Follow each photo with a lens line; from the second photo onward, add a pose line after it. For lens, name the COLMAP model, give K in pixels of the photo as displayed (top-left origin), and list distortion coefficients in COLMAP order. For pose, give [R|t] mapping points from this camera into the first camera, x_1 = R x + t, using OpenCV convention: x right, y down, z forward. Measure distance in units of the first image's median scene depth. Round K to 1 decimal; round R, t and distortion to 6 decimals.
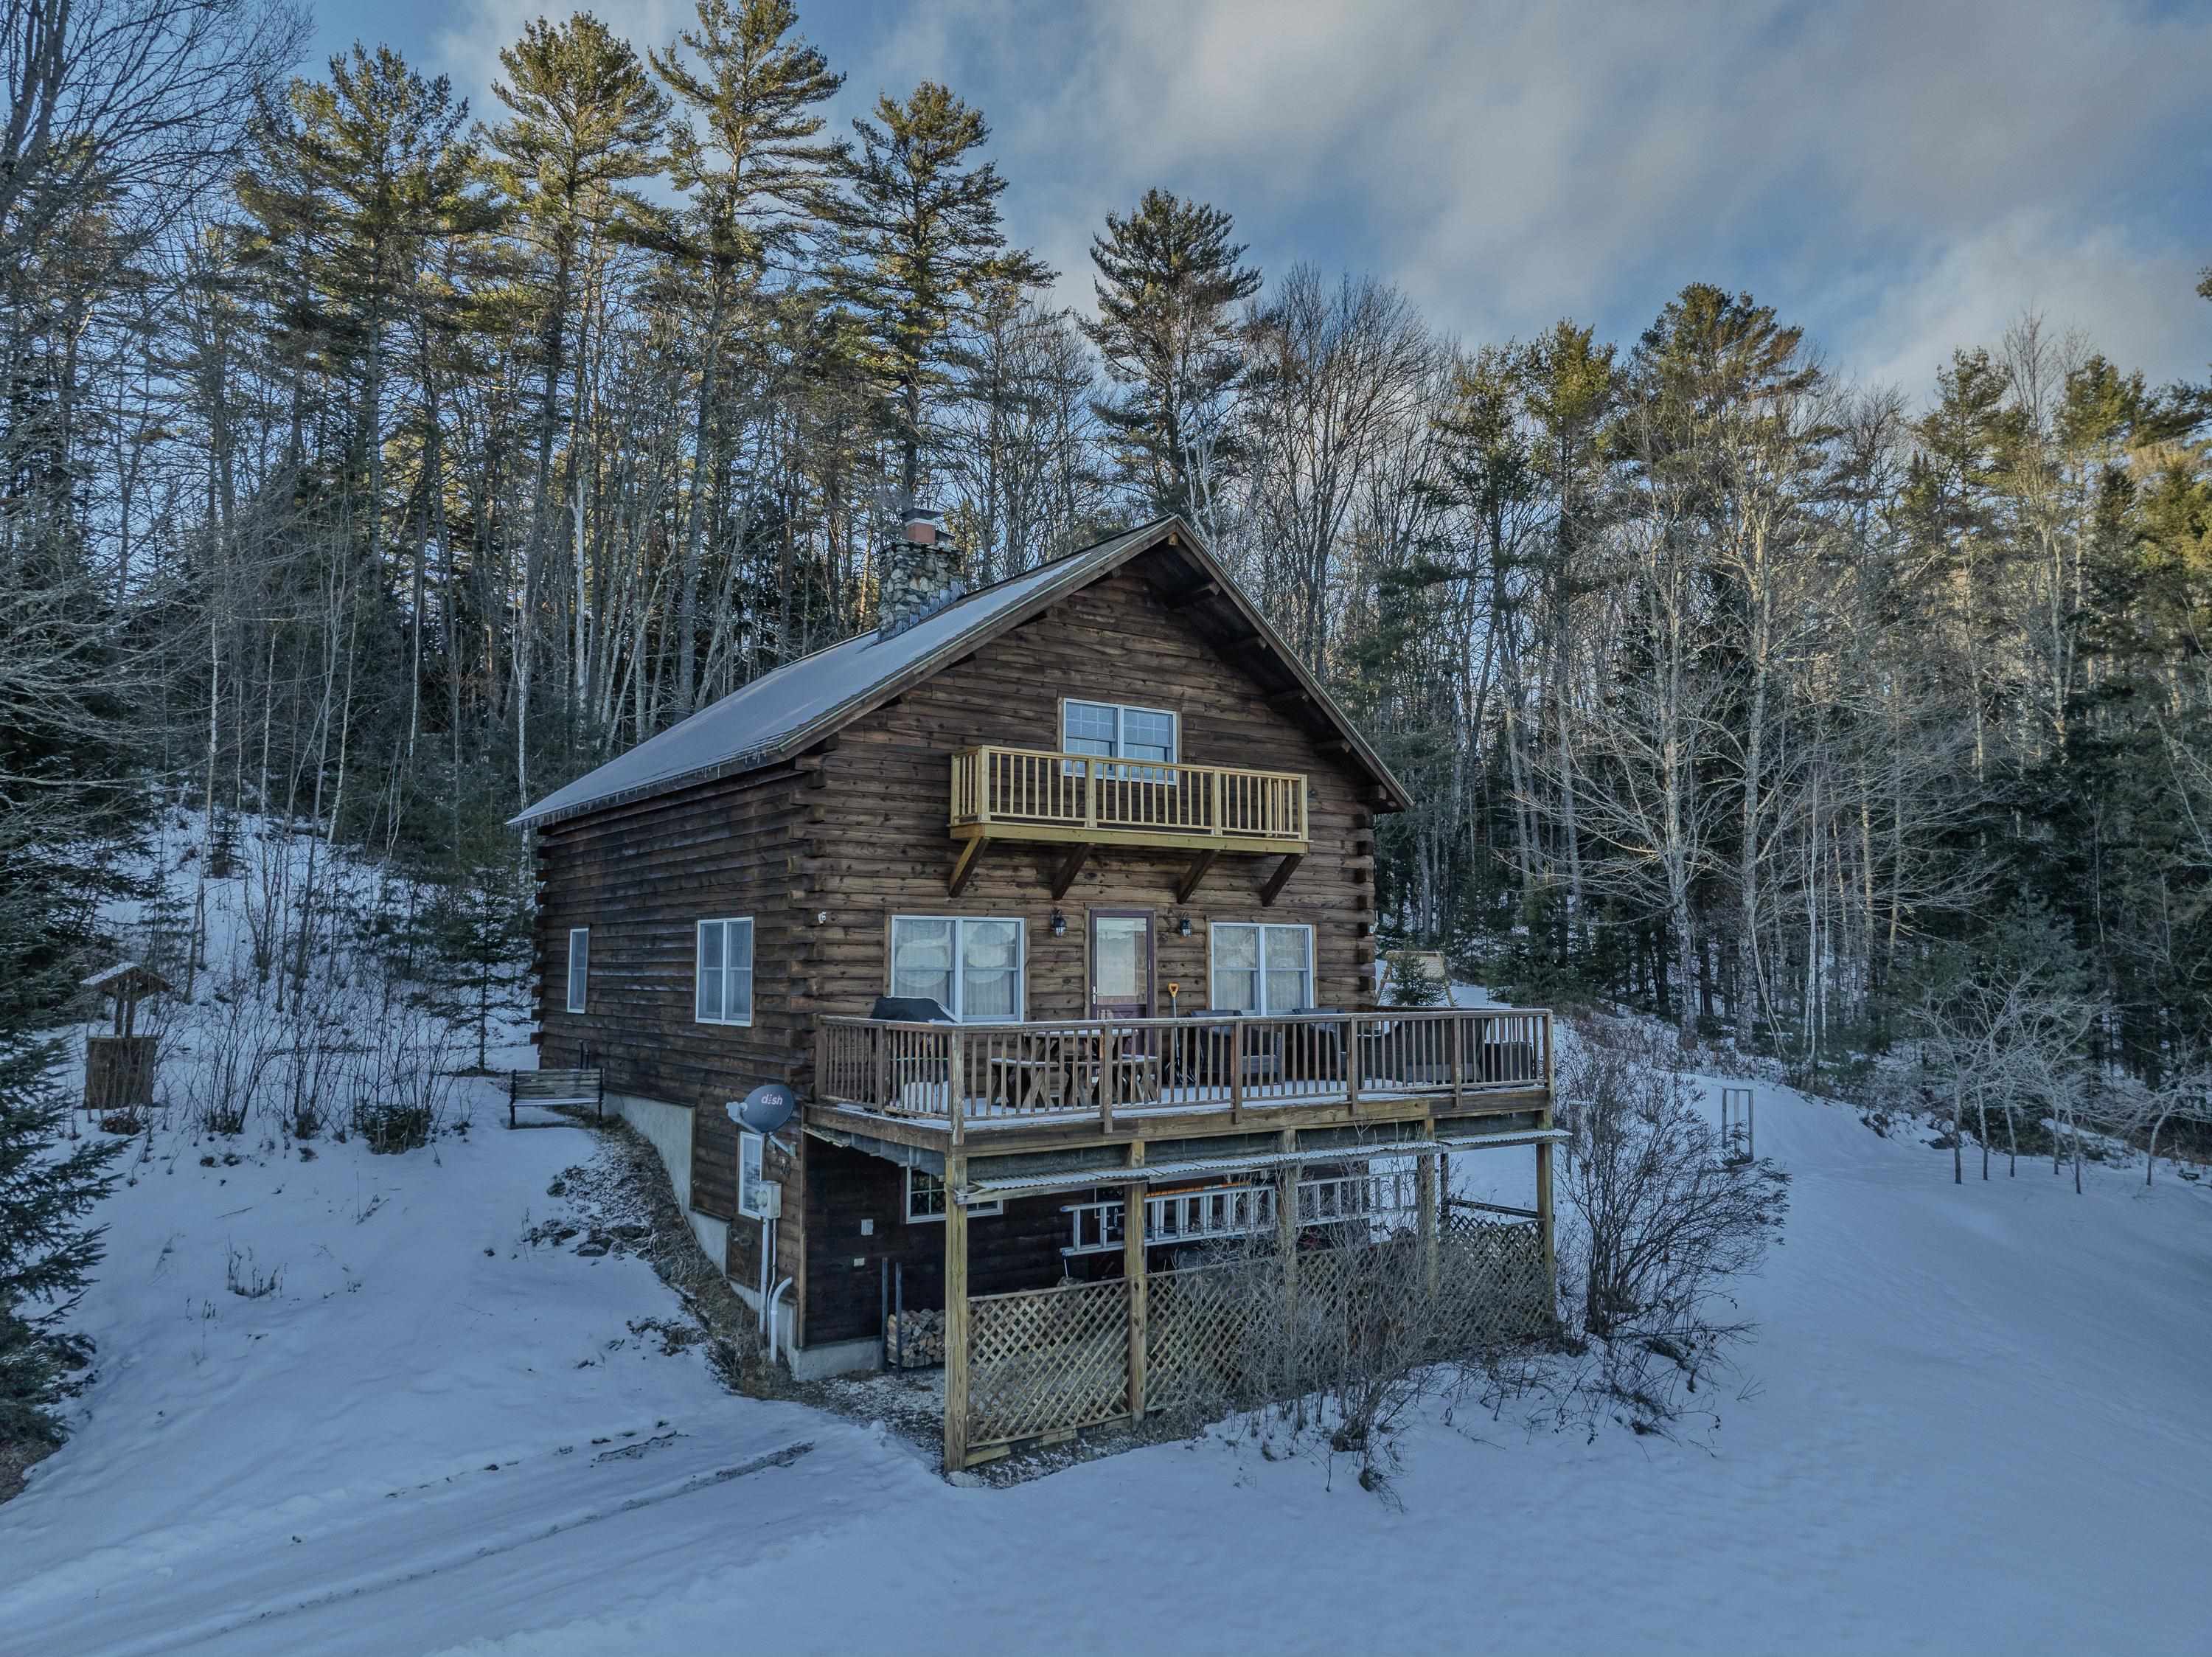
lens RADIAL K [[1561.9, 0, 1106.0], [0, 1561.9, 830.9], [0, 0, 1]] dist [-0.032943, -0.012716]
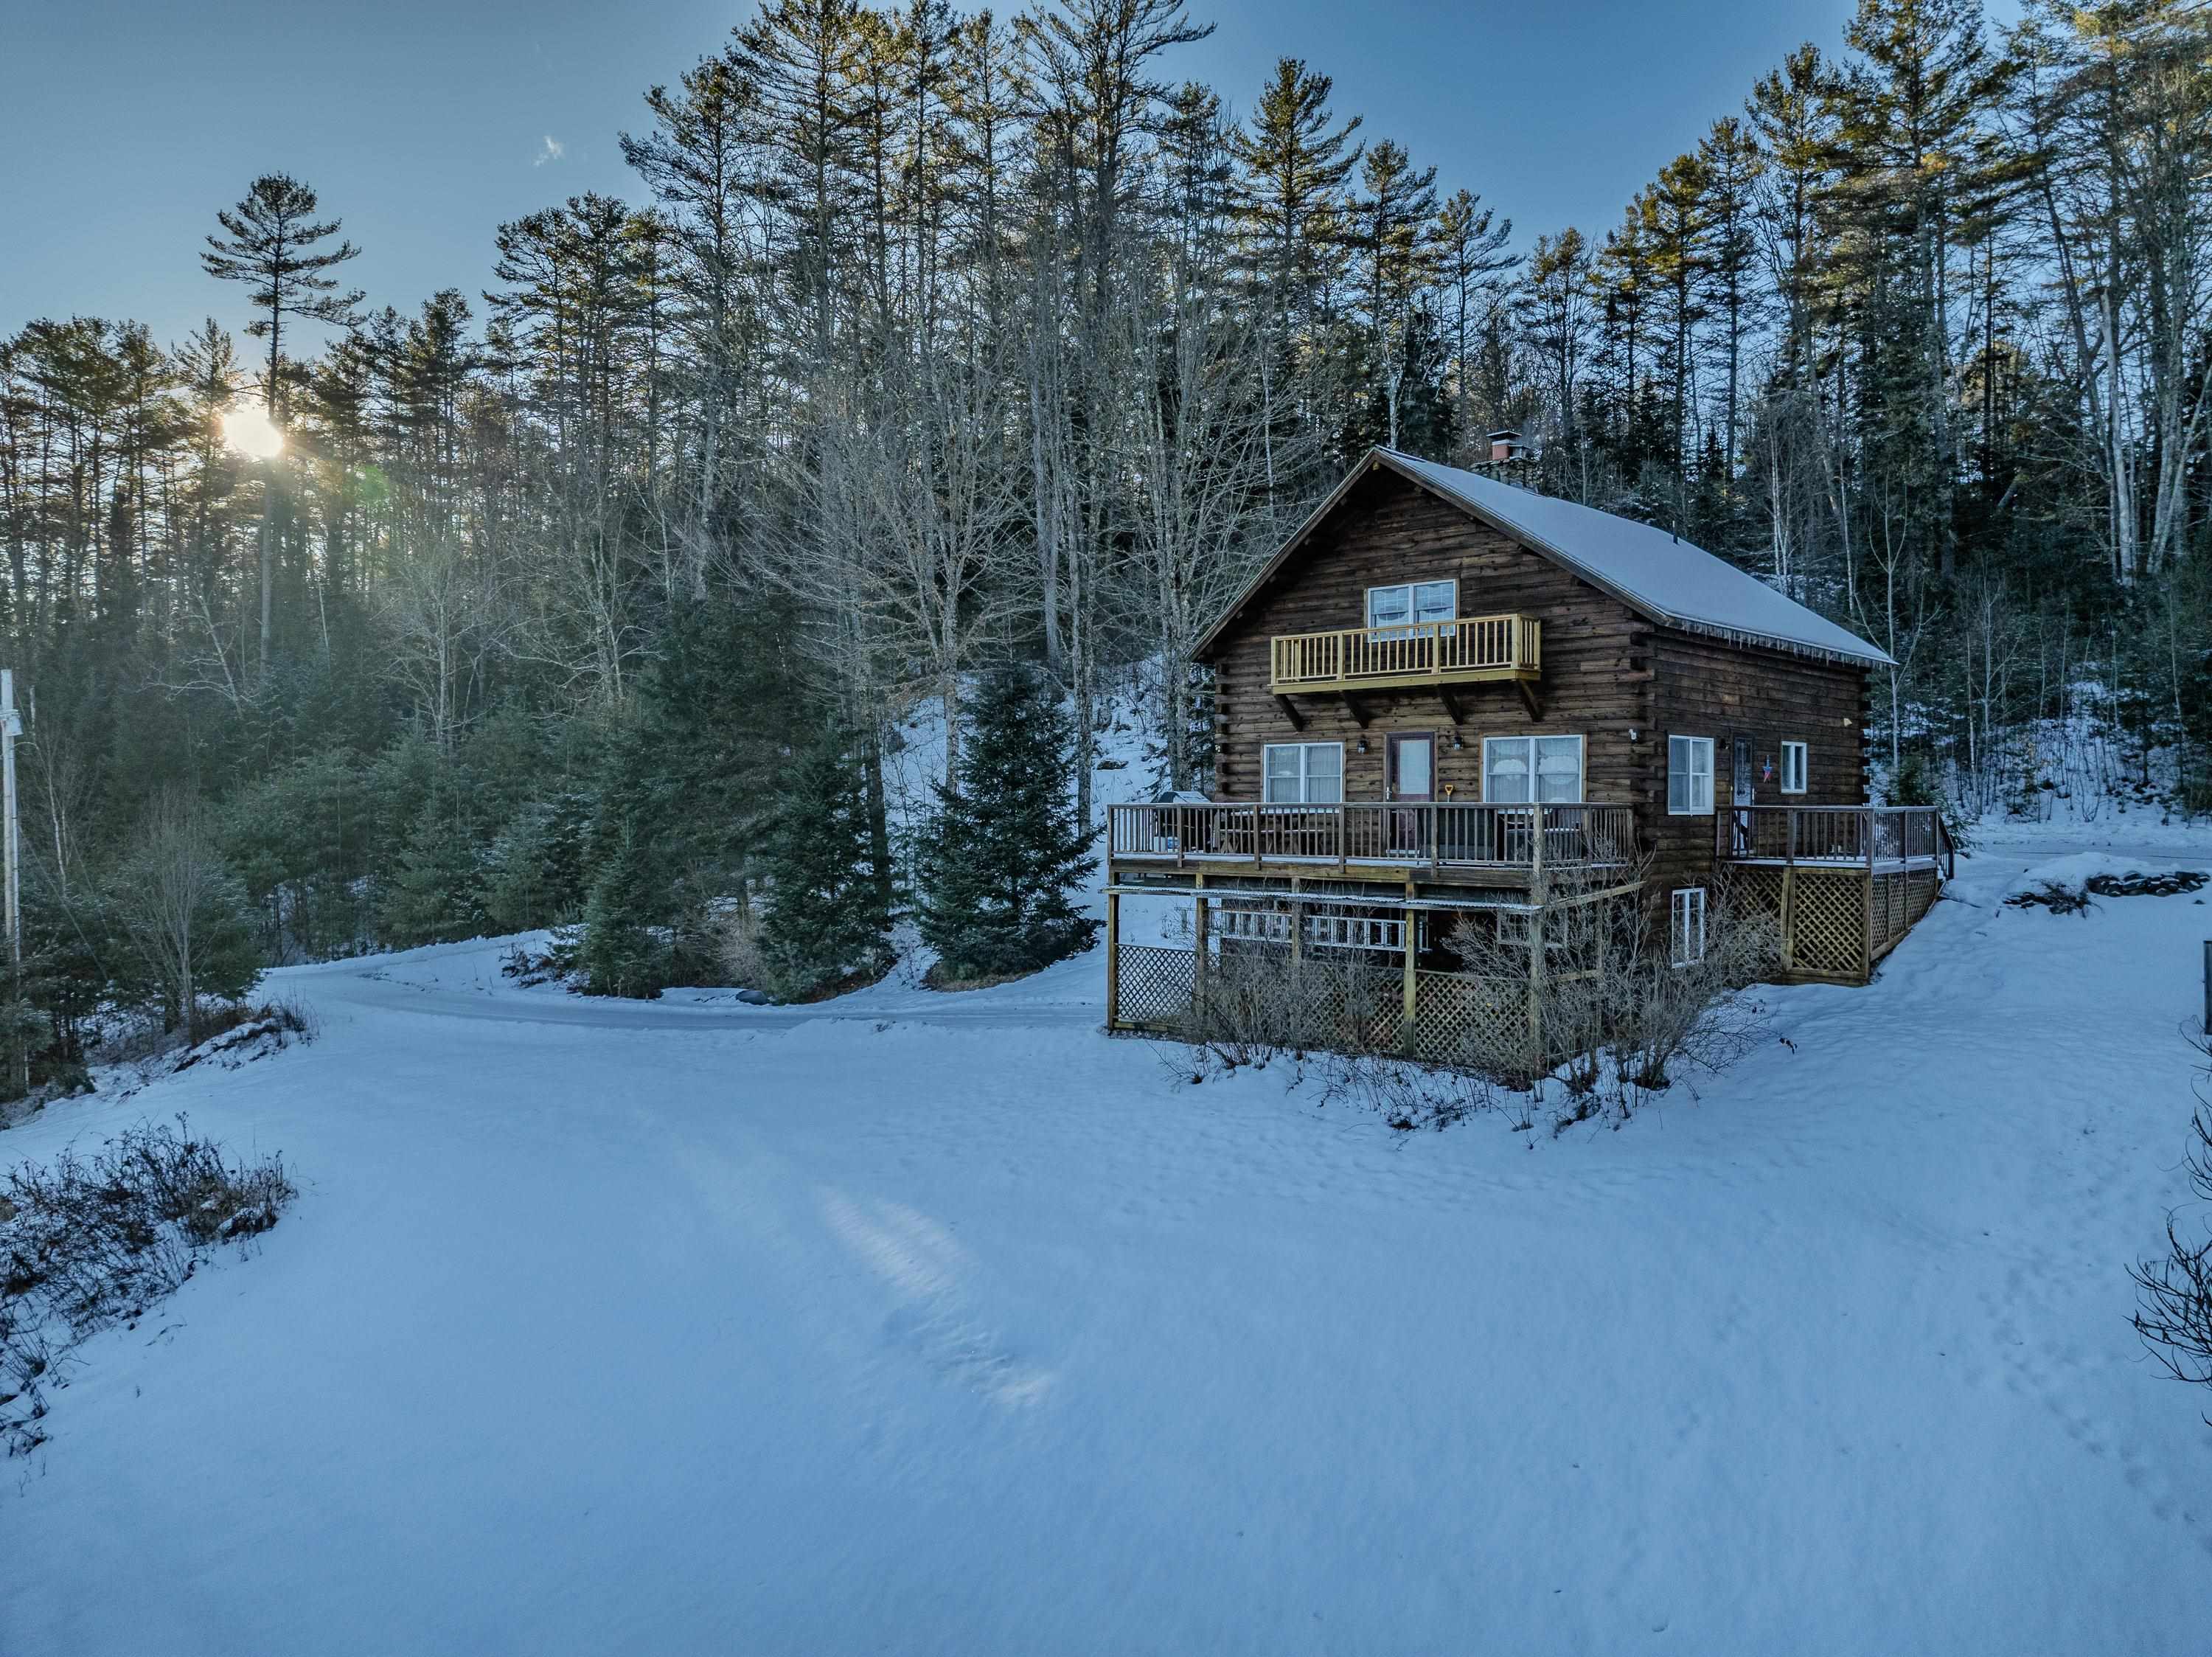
lens RADIAL K [[1561.9, 0, 1093.3], [0, 1561.9, 828.7], [0, 0, 1]] dist [-0.032943, -0.012716]
pose [[0.193074, 0.014716, -0.981074, 1.318746], [0.086238, 0.995763, 0.031908, 0.066804], [0.977387, -0.090766, 0.190987, 0.444236]]
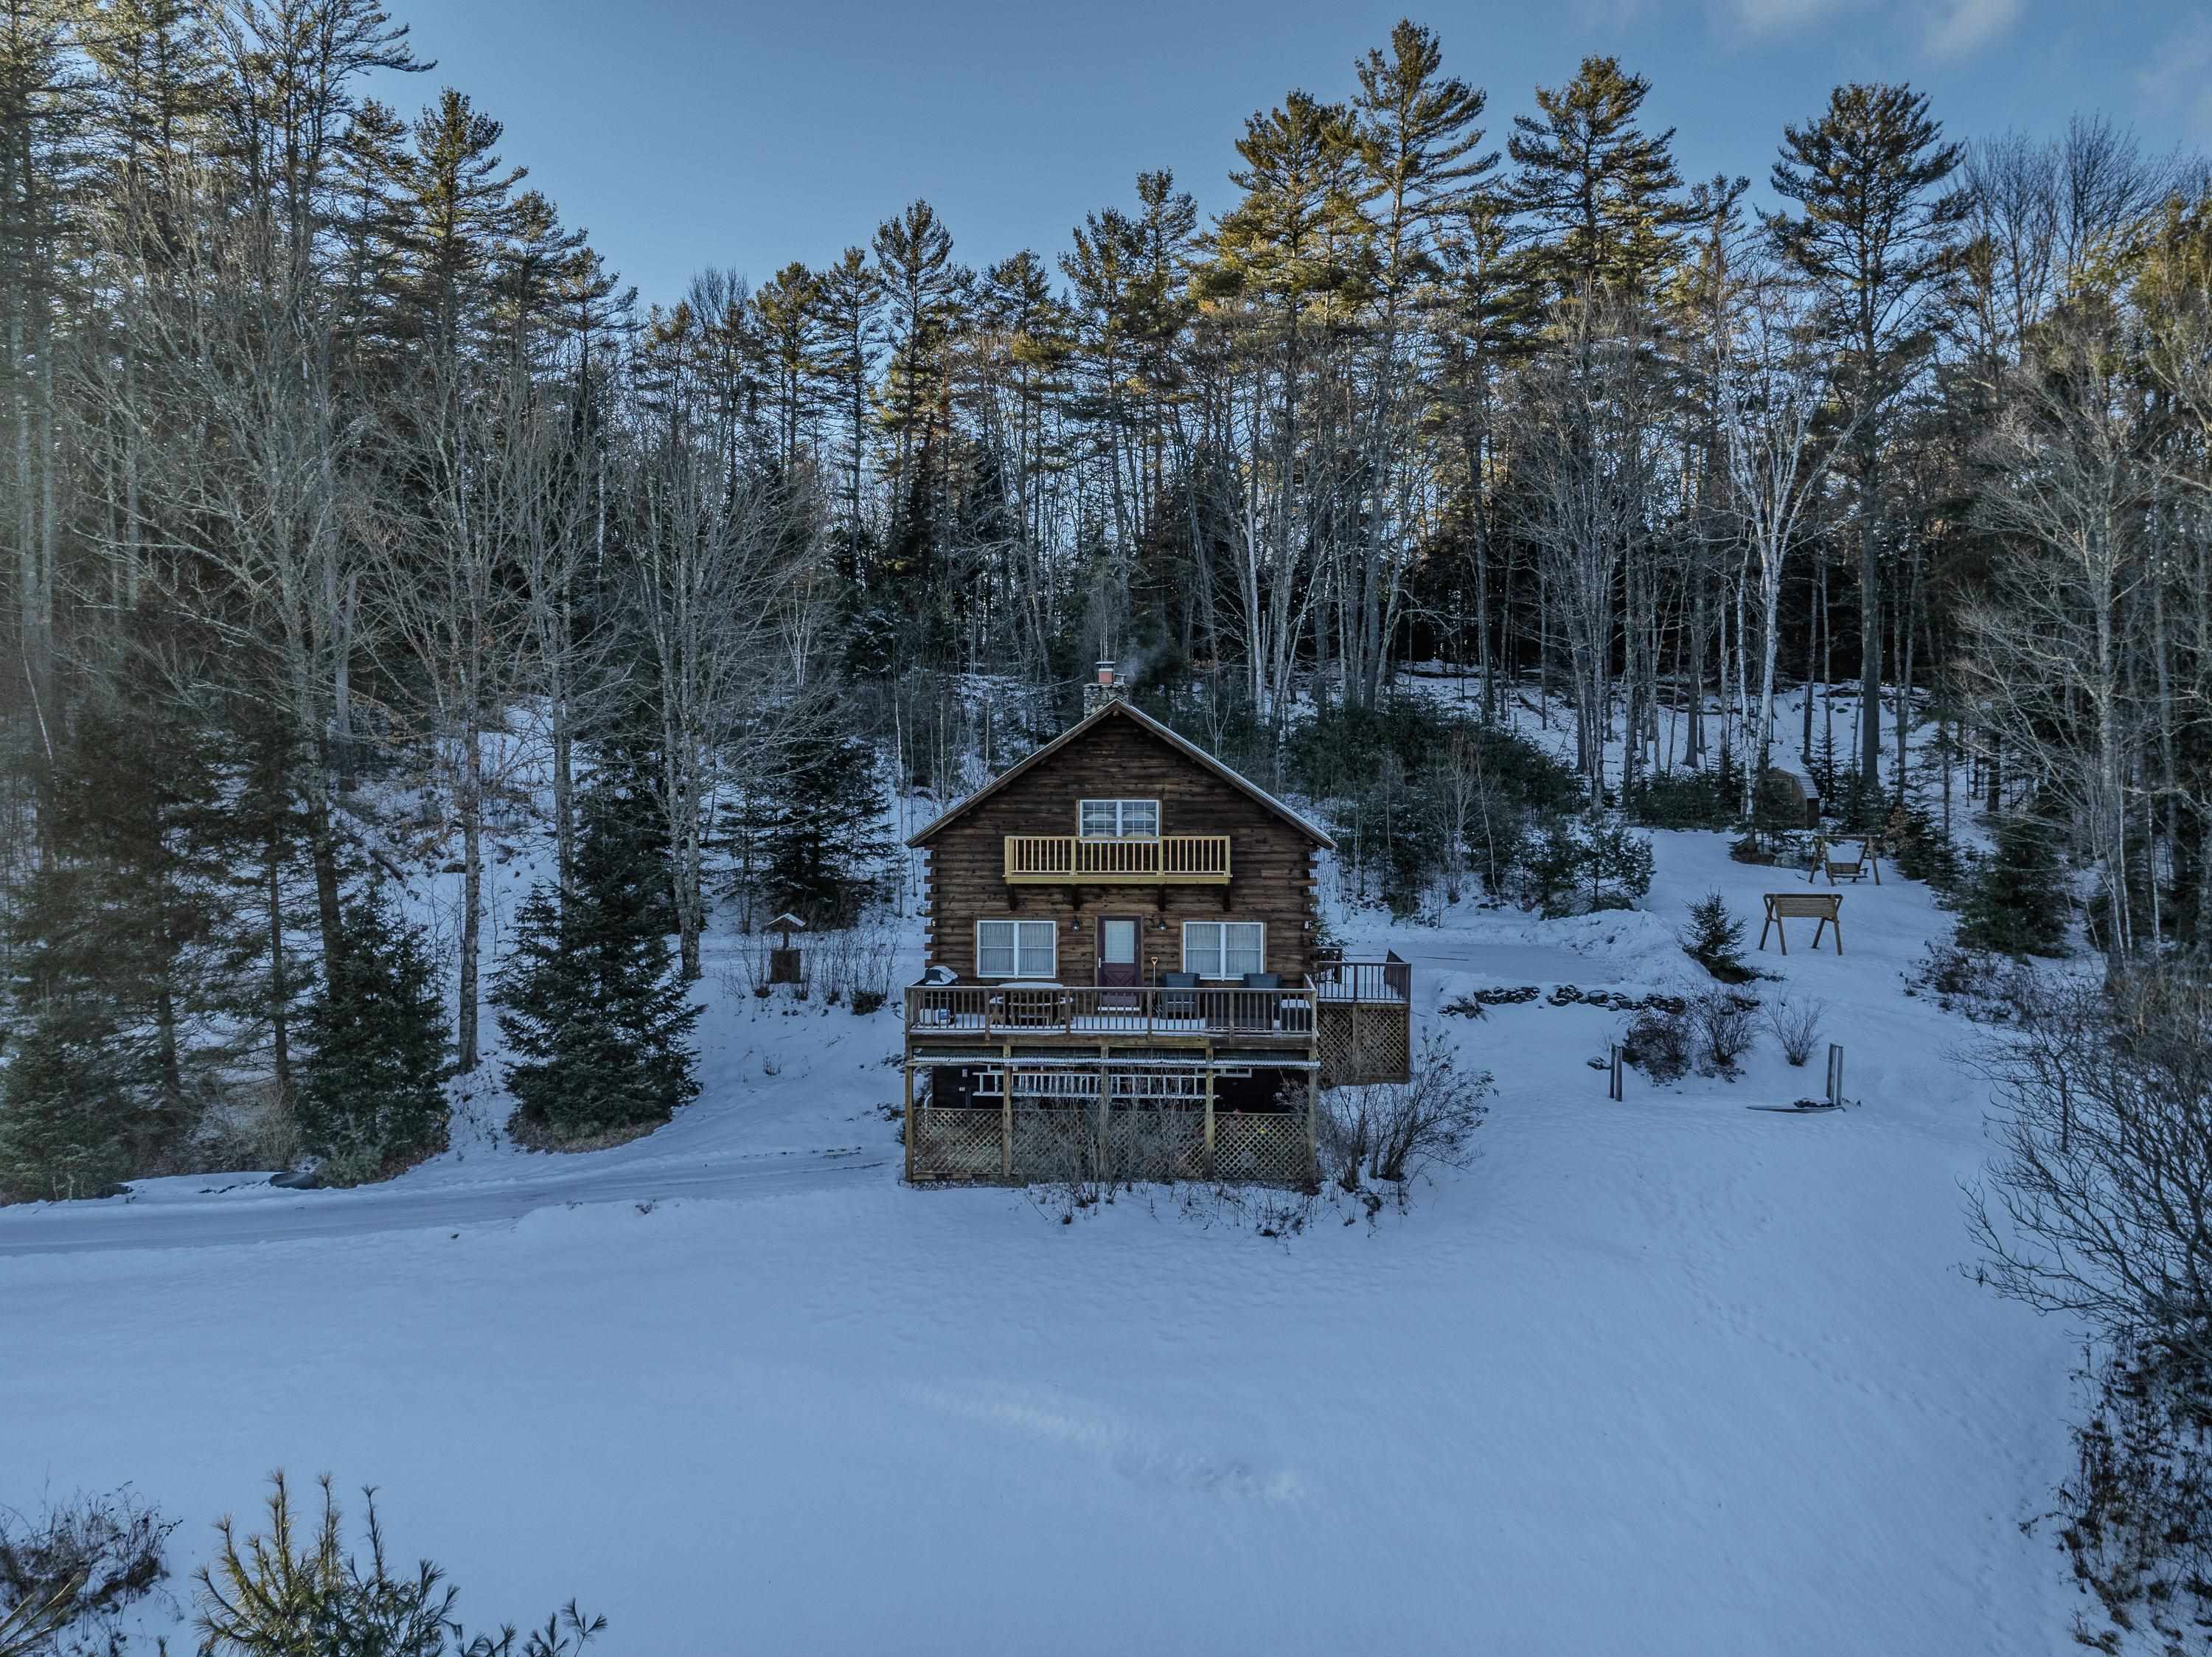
lens RADIAL K [[1561.9, 0, 1103.0], [0, 1561.9, 831.7], [0, 0, 1]] dist [-0.032943, -0.012716]
pose [[0.776179, 0.012606, -0.630387, 1.116156], [0.055122, 0.994615, 0.087760, -0.202138], [0.628099, -0.102865, 0.771304, -0.381033]]
